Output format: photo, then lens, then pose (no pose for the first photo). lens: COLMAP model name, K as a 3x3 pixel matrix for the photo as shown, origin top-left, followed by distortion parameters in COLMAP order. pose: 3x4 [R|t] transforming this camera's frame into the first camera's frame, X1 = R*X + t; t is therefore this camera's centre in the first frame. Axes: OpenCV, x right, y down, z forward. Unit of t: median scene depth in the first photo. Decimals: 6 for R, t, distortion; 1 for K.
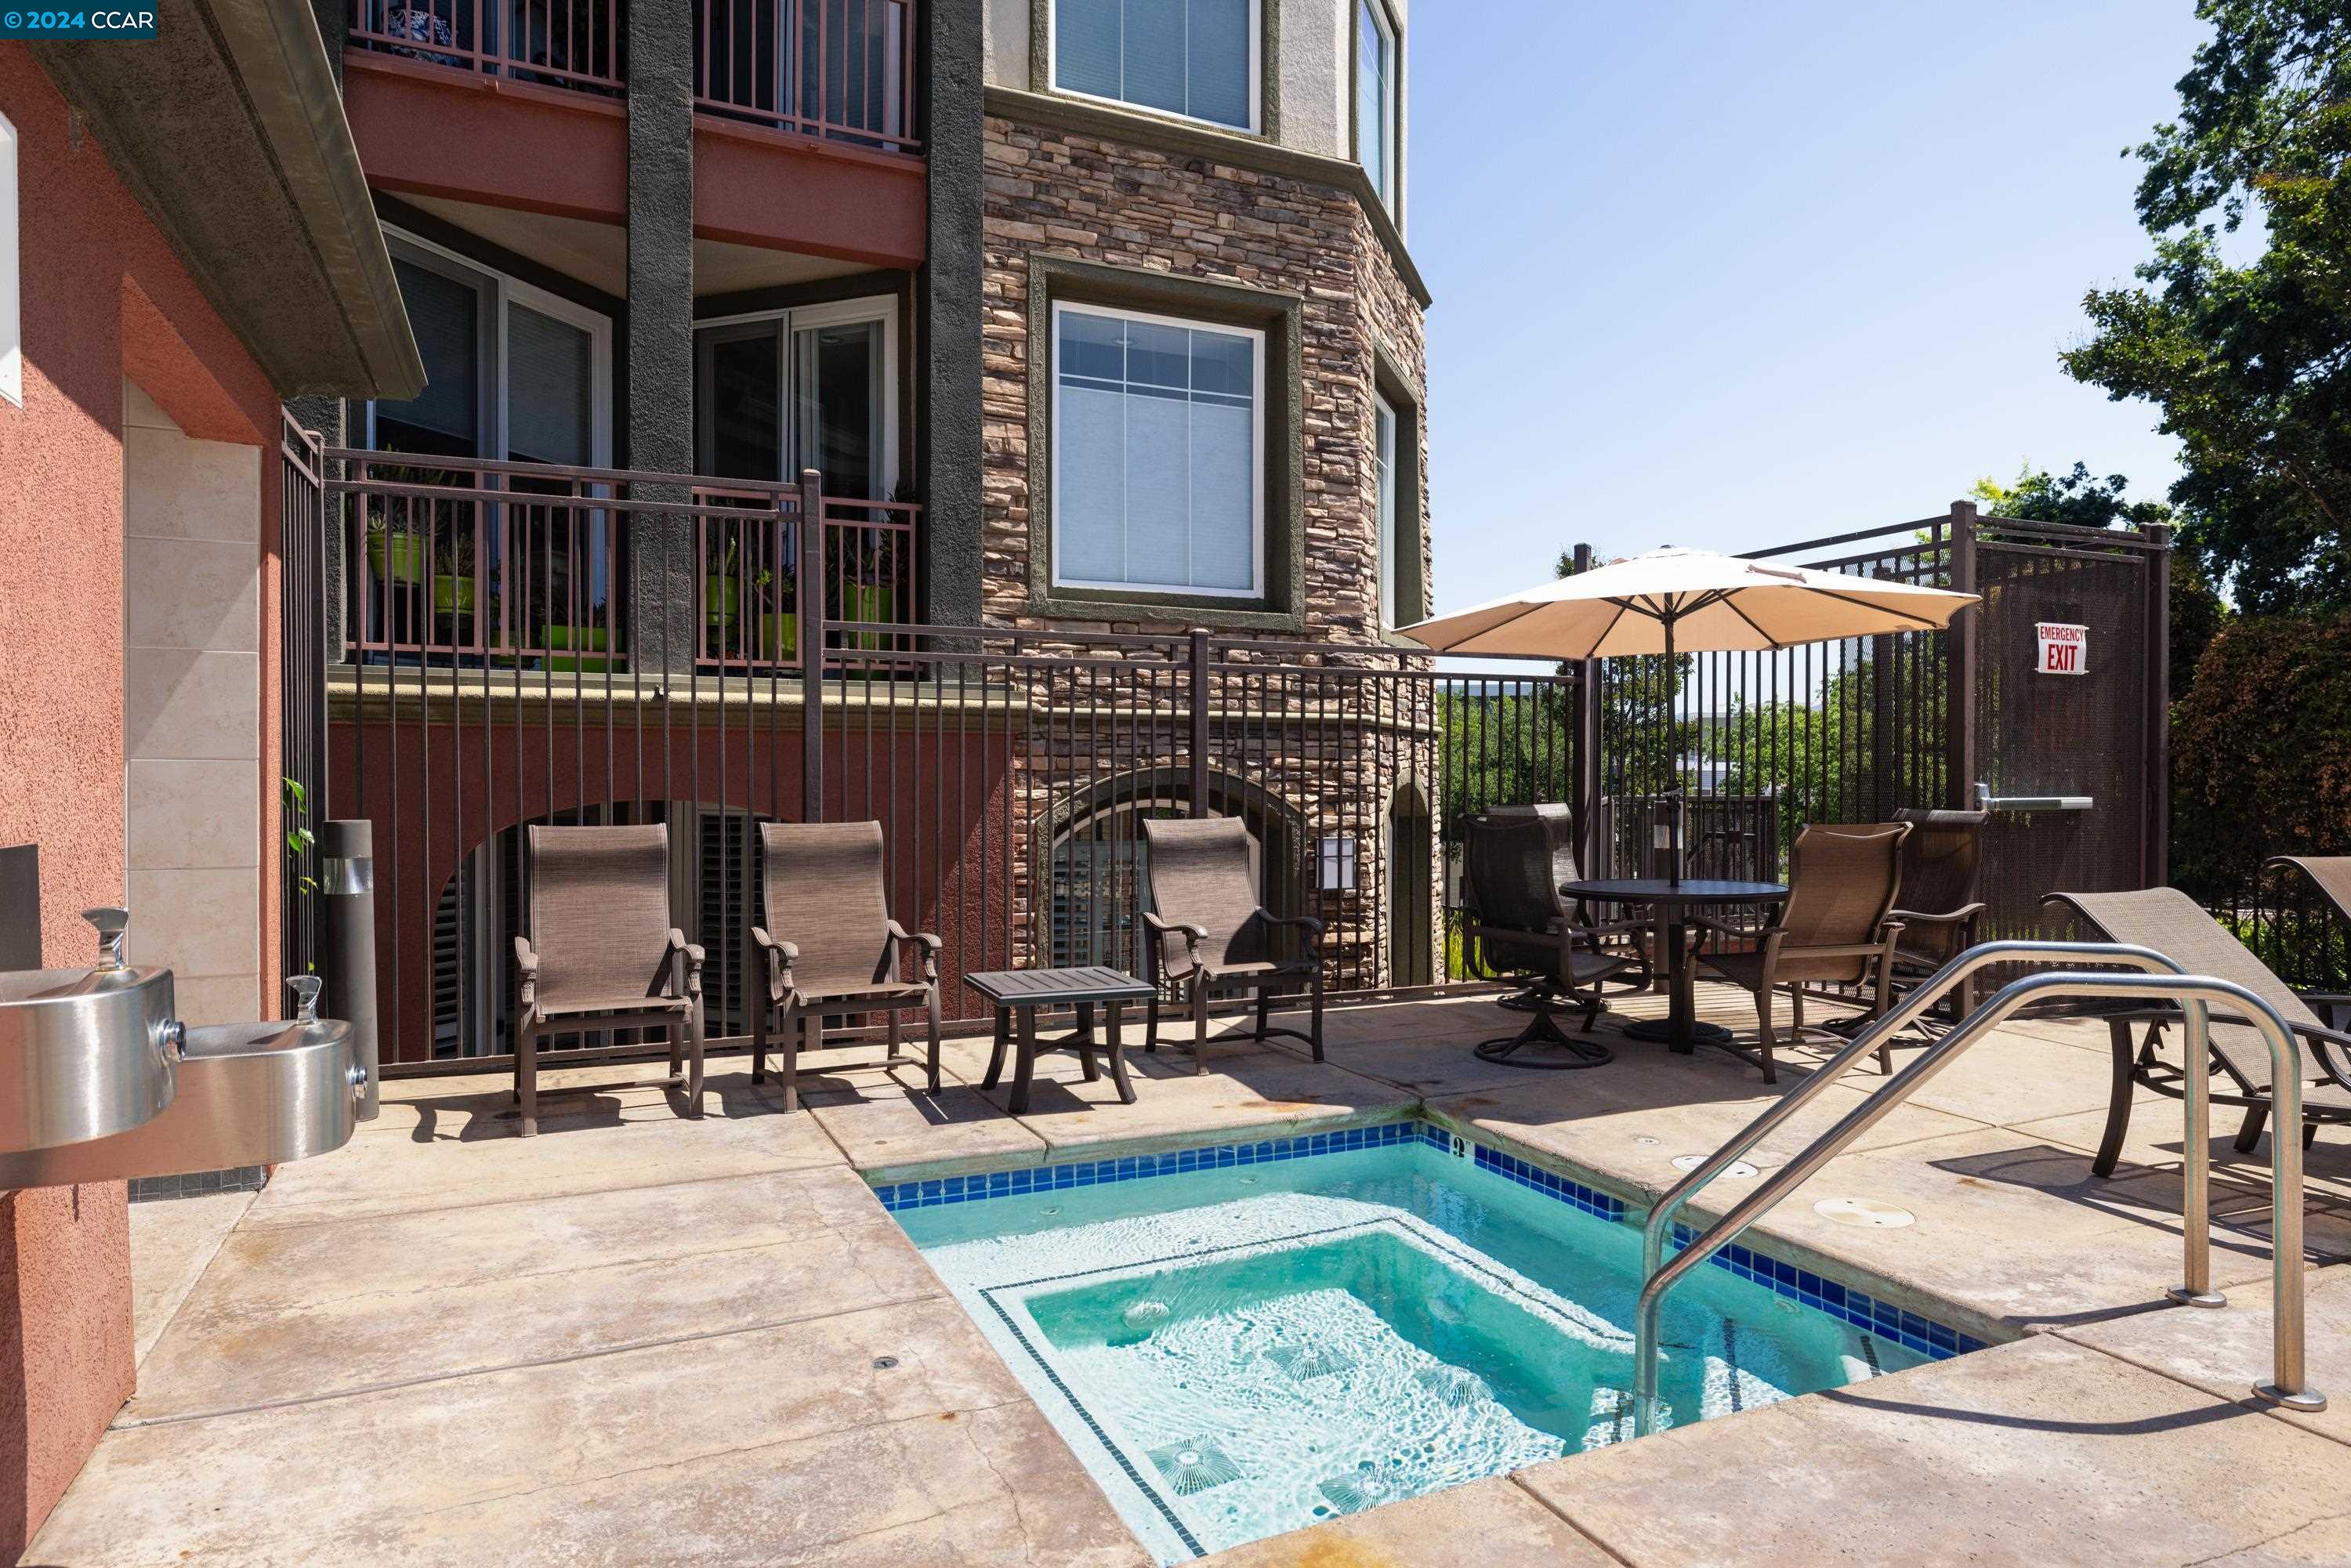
lens RADIAL K [[1389.2, 0, 1177.7], [0, 1389.2, 784.3], [0, 0, 1]] dist [-0.001338, 0.001776]
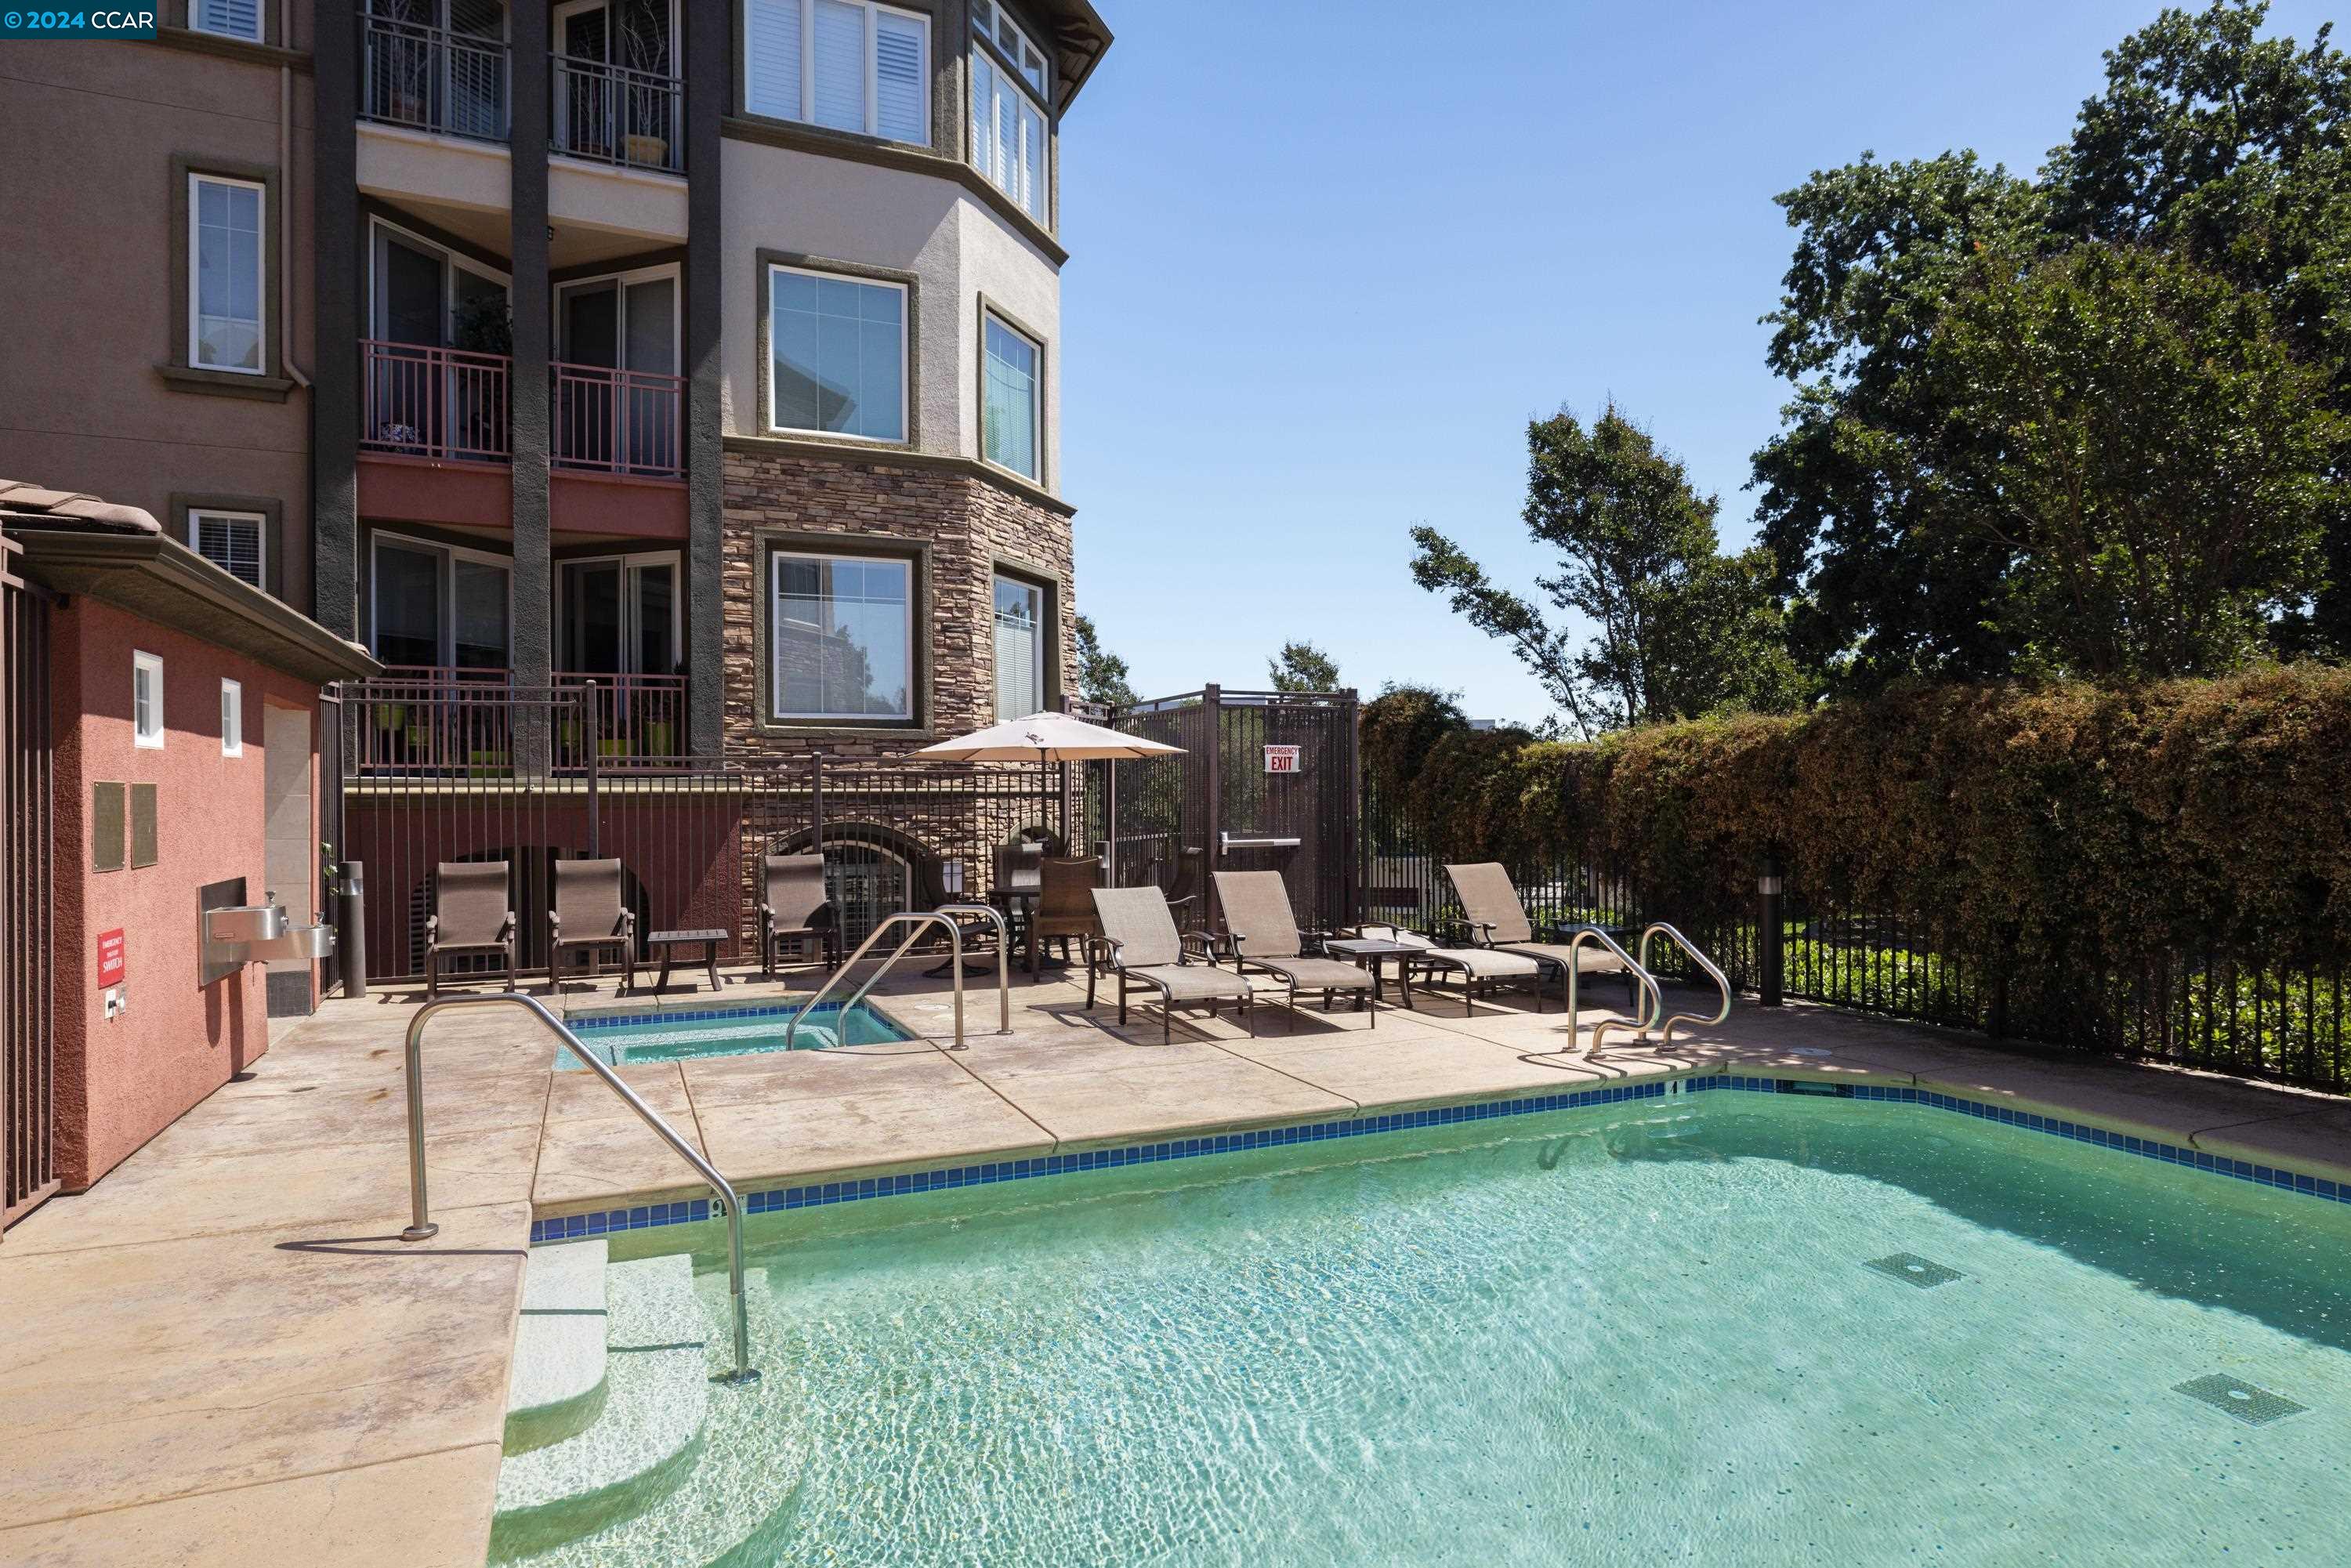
lens RADIAL K [[1334.5, 0, 1177.9], [0, 1334.5, 787.7], [0, 0, 1]] dist [0.013017, -0.002060]
pose [[0.999818, -0.007545, -0.017514, 0.454660], [0.007363, 0.999918, -0.010447, -0.035840], [0.017592, 0.010316, 0.999792, -0.667836]]
